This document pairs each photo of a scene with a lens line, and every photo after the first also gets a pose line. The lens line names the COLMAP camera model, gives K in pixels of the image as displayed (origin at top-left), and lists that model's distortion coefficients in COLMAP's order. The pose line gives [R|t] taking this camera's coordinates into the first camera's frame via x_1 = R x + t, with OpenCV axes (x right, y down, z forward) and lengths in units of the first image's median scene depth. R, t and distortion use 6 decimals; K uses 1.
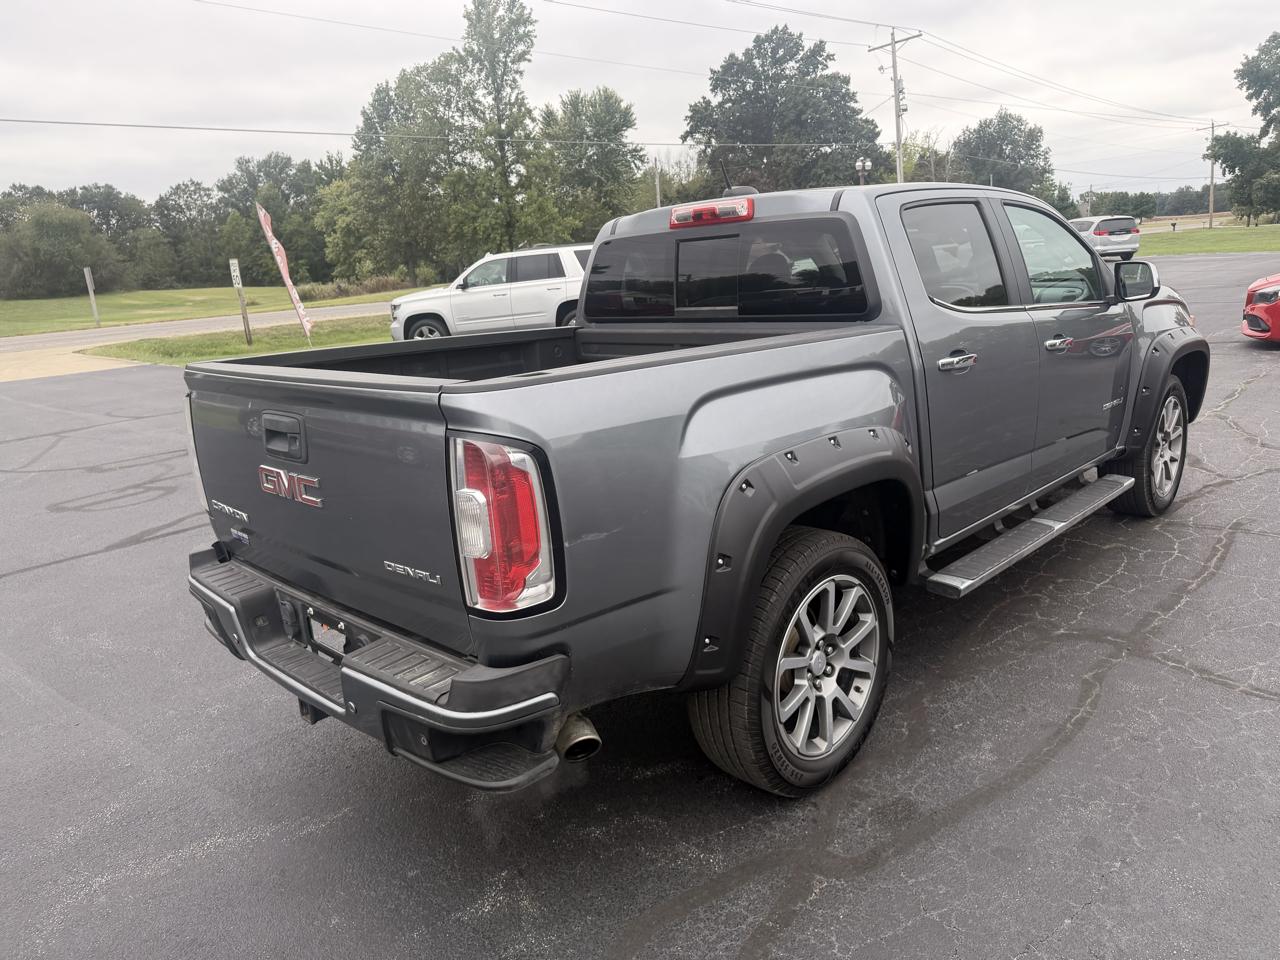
lens RADIAL K [[909.7, 0, 640.0], [0, 909.7, 480.0], [0, 0, 1]] dist [0.002515, -0.003808]
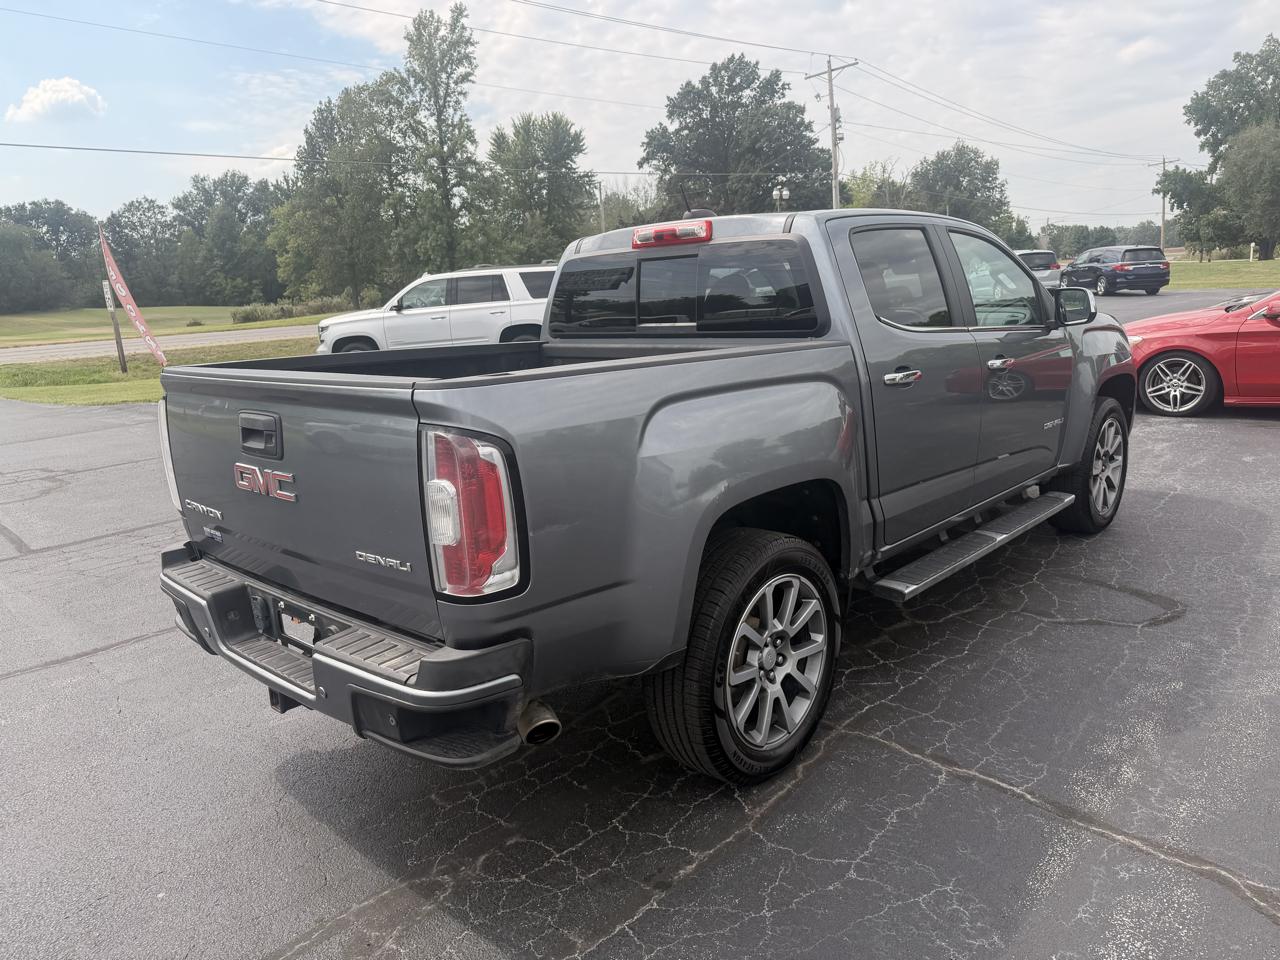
lens RADIAL K [[1067.0, 0, 629.1], [0, 1067.0, 535.7], [0, 0, 1]] dist [-0.060805, 0.089141]
pose [[0.999229, 0.002962, 0.039161, -0.010025], [-0.001936, 0.999654, -0.026228, 0.075659], [-0.039226, 0.026132, 0.998889, -0.179199]]
